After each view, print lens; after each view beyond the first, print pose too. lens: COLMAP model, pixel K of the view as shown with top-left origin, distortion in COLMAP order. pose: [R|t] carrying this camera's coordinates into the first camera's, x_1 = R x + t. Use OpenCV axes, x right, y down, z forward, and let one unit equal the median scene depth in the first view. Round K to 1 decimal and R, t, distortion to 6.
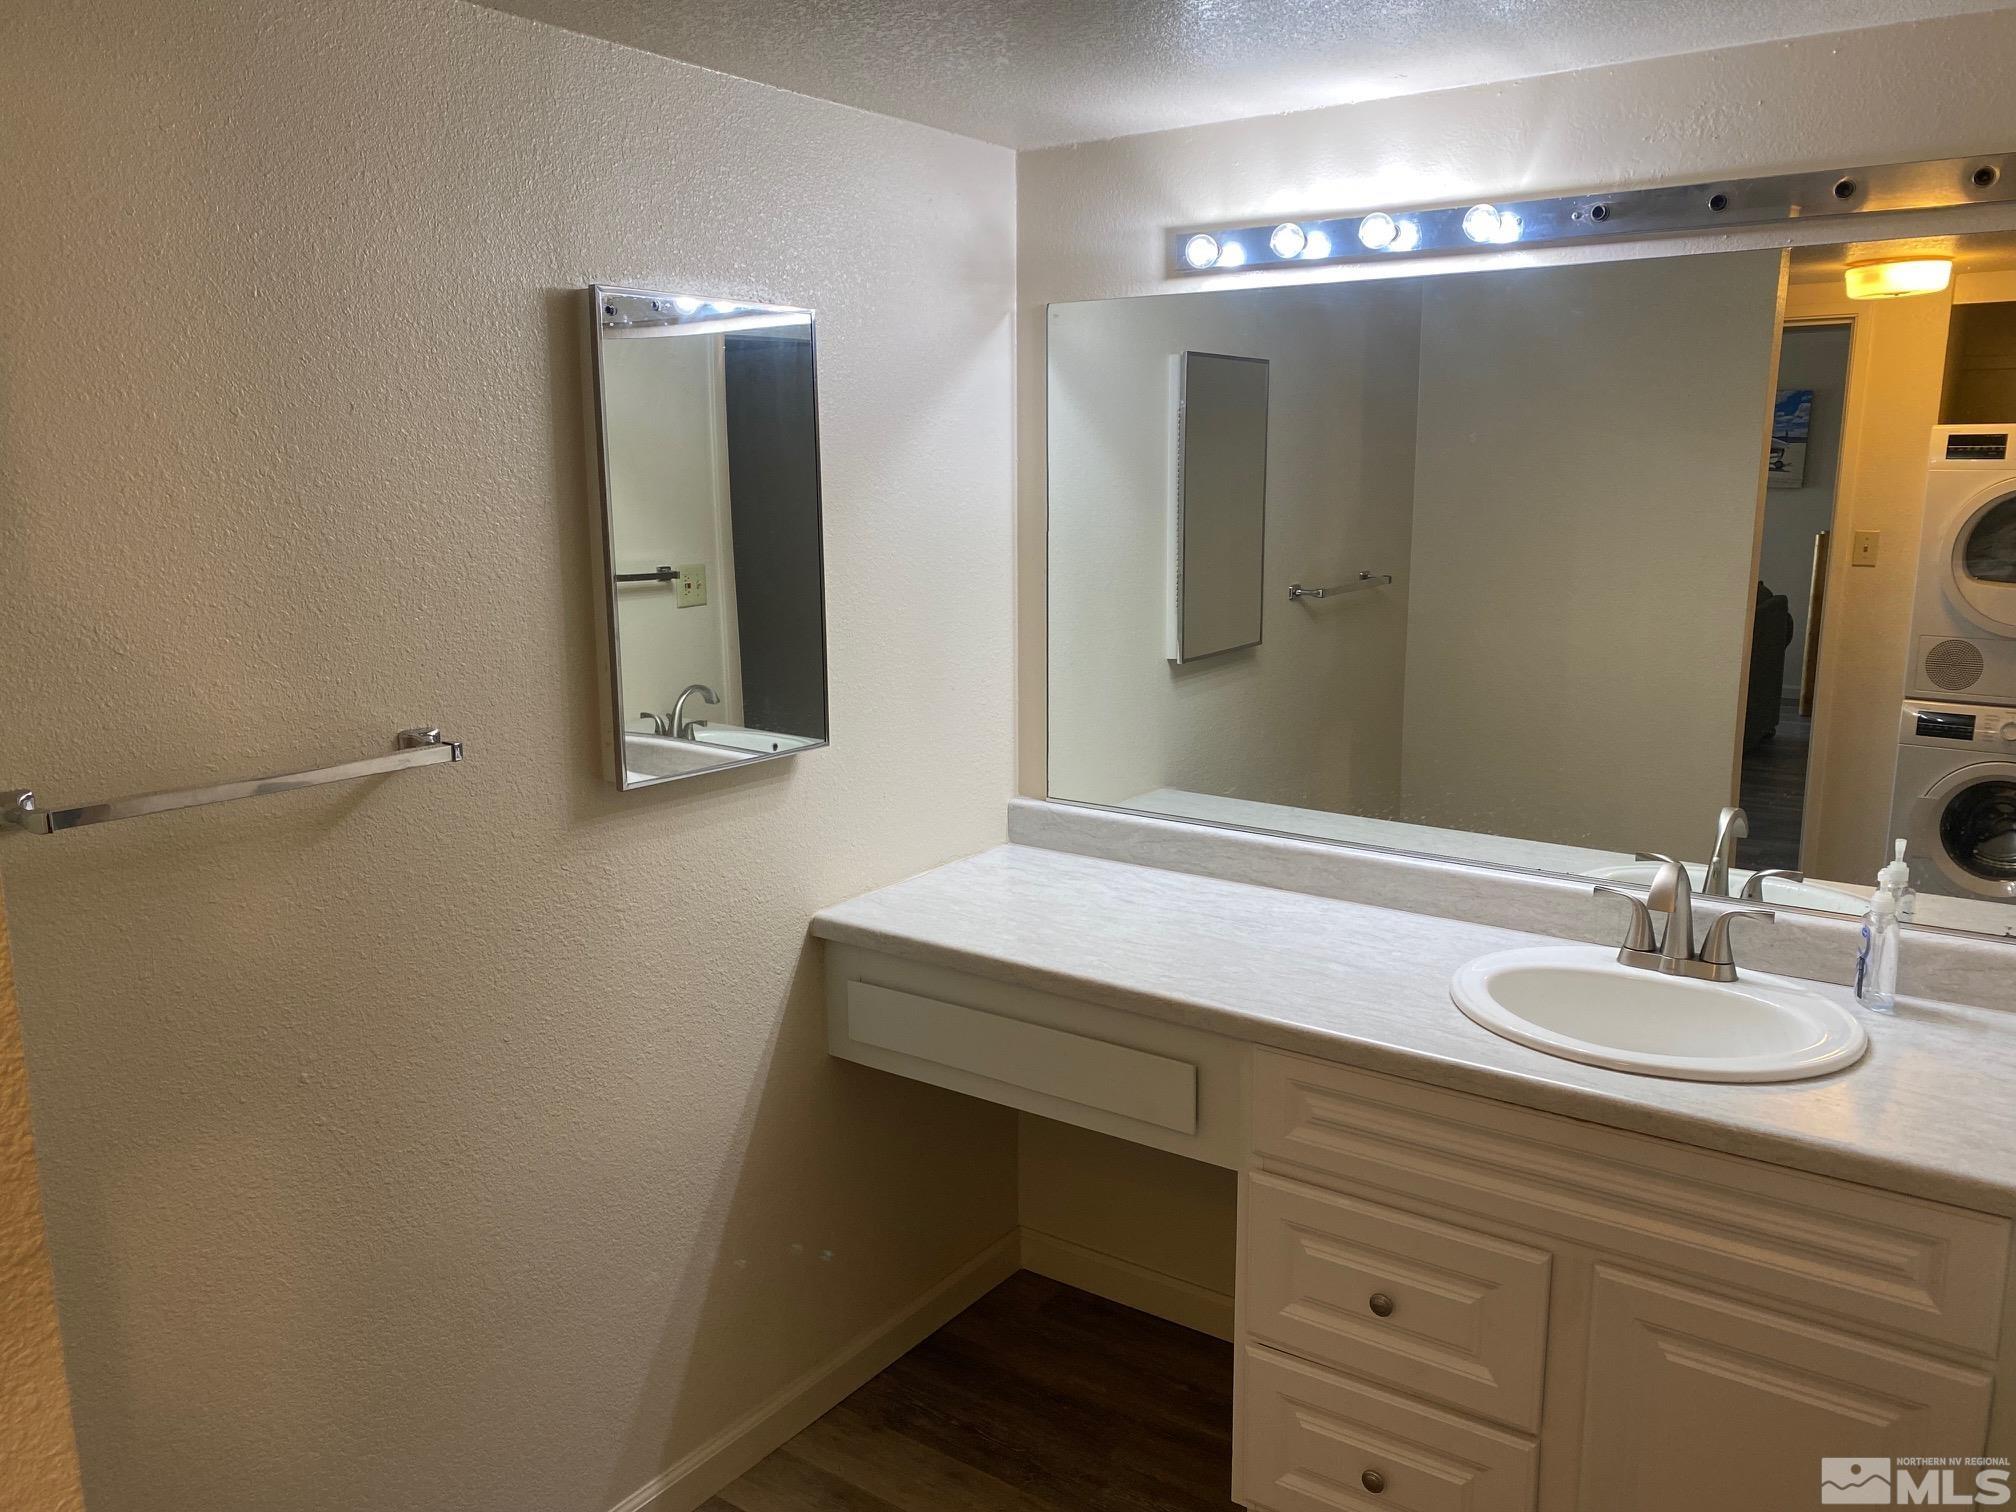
lens RADIAL K [[1538.9, 0, 1008.0], [0, 1538.9, 756.0], [0, 0, 1]] dist [0.026474, -0.036511]
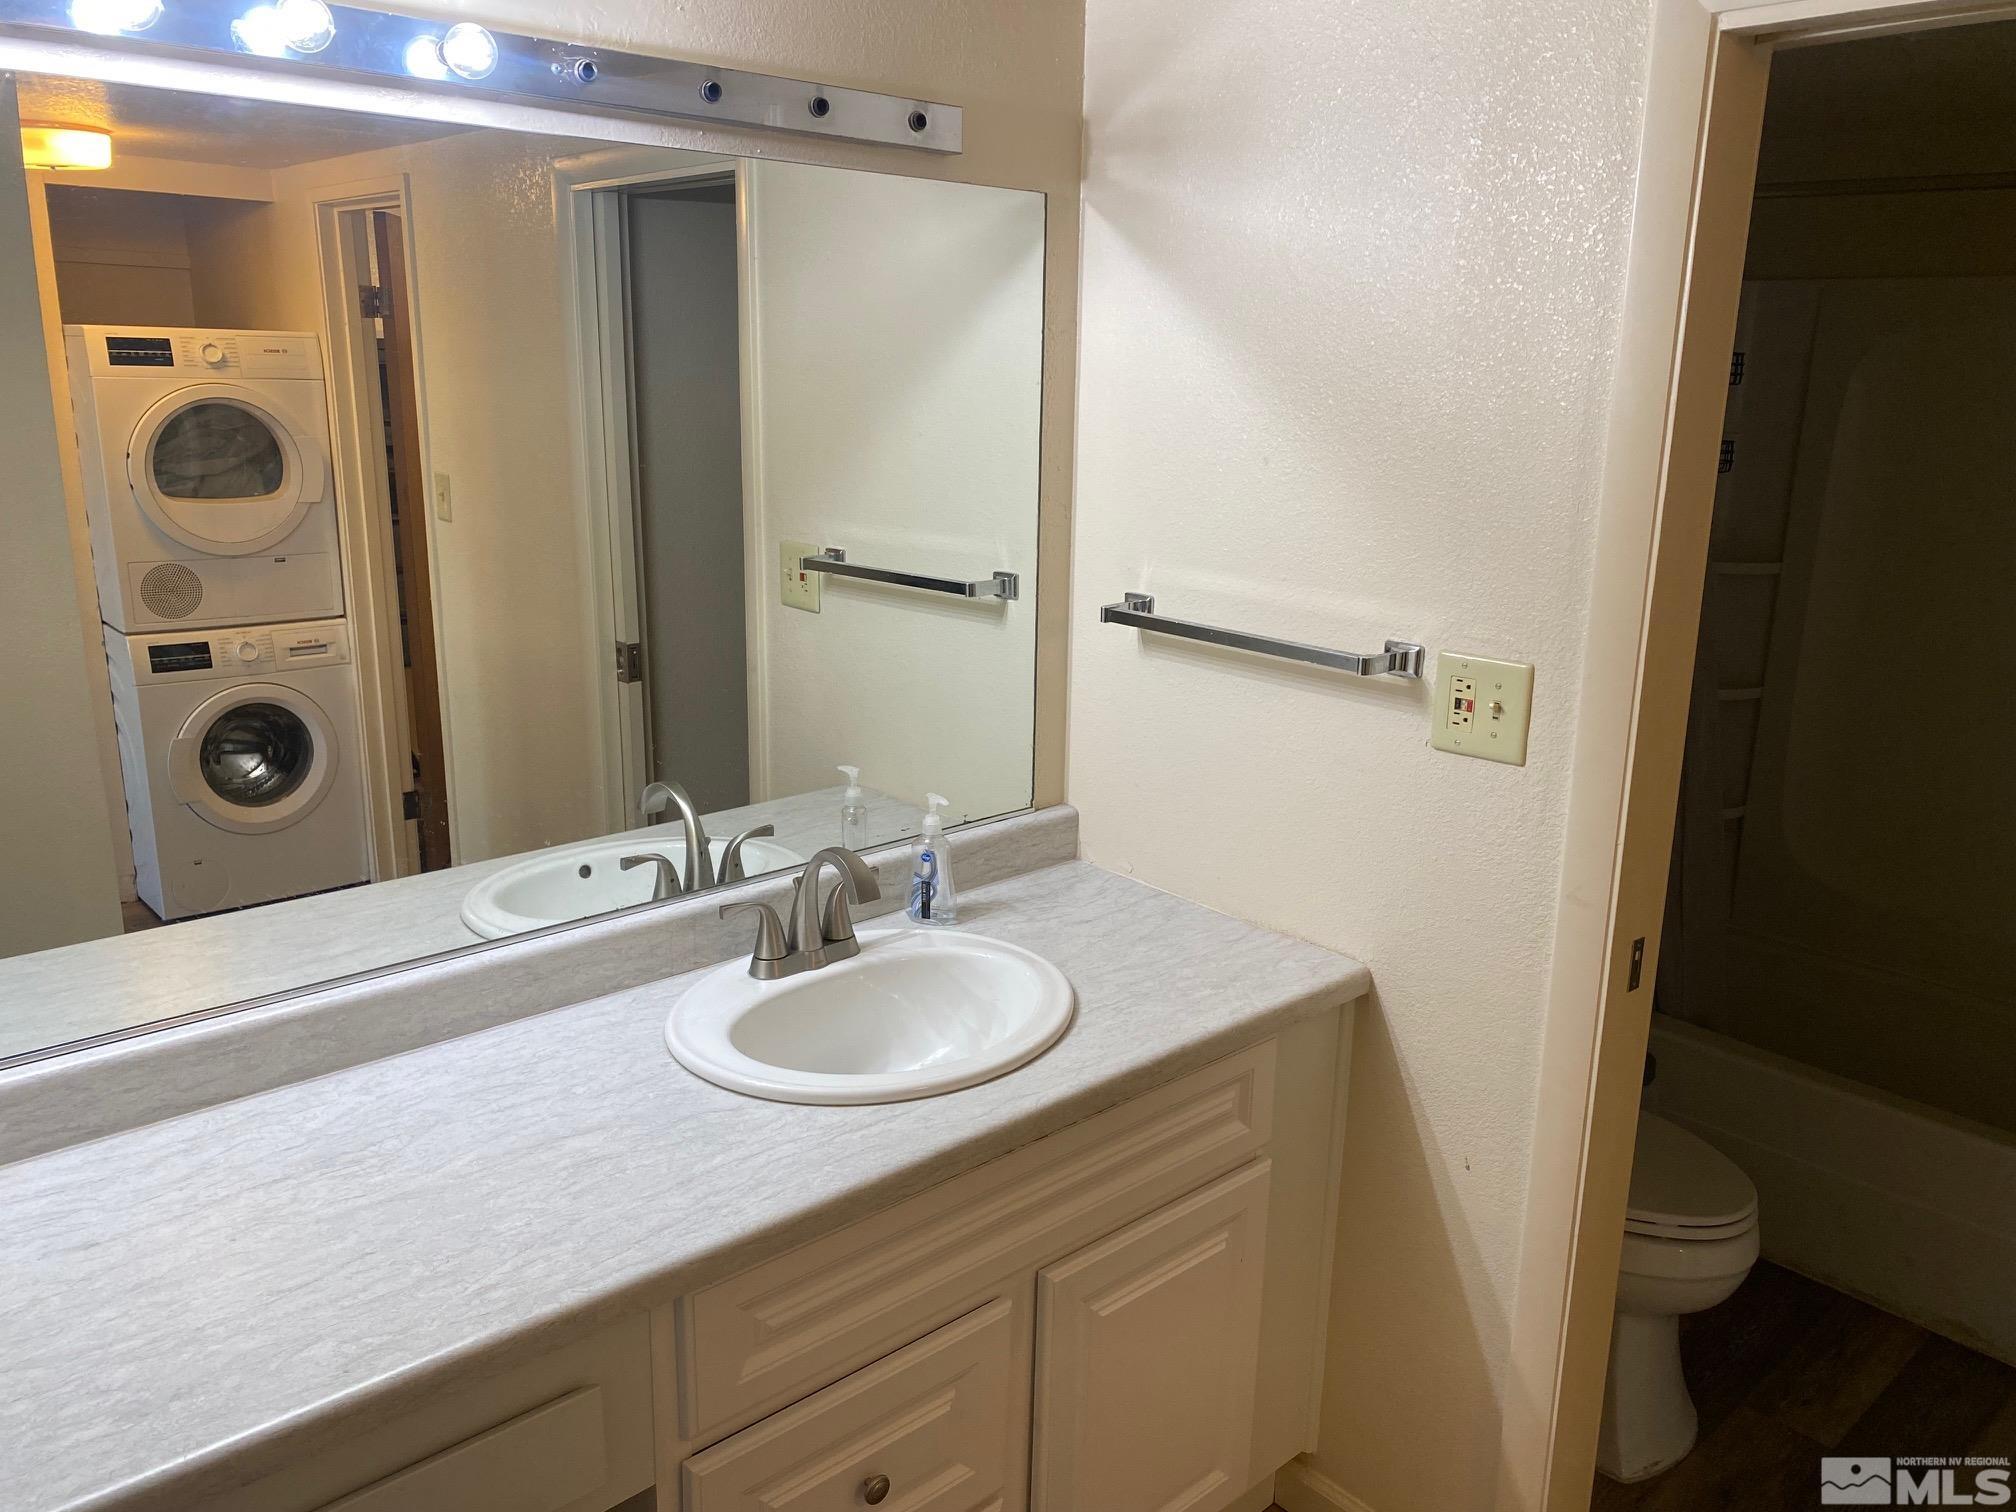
lens RADIAL K [[1535.8, 0, 1008.0], [0, 1535.8, 756.0], [0, 0, 1]] dist [0.020588, 0.002407]
pose [[0.228782, -0.239761, 0.943490, -0.325282], [0.172135, 0.963887, 0.203204, -0.126862], [-0.958138, 0.115918, 0.261792, 0.559691]]
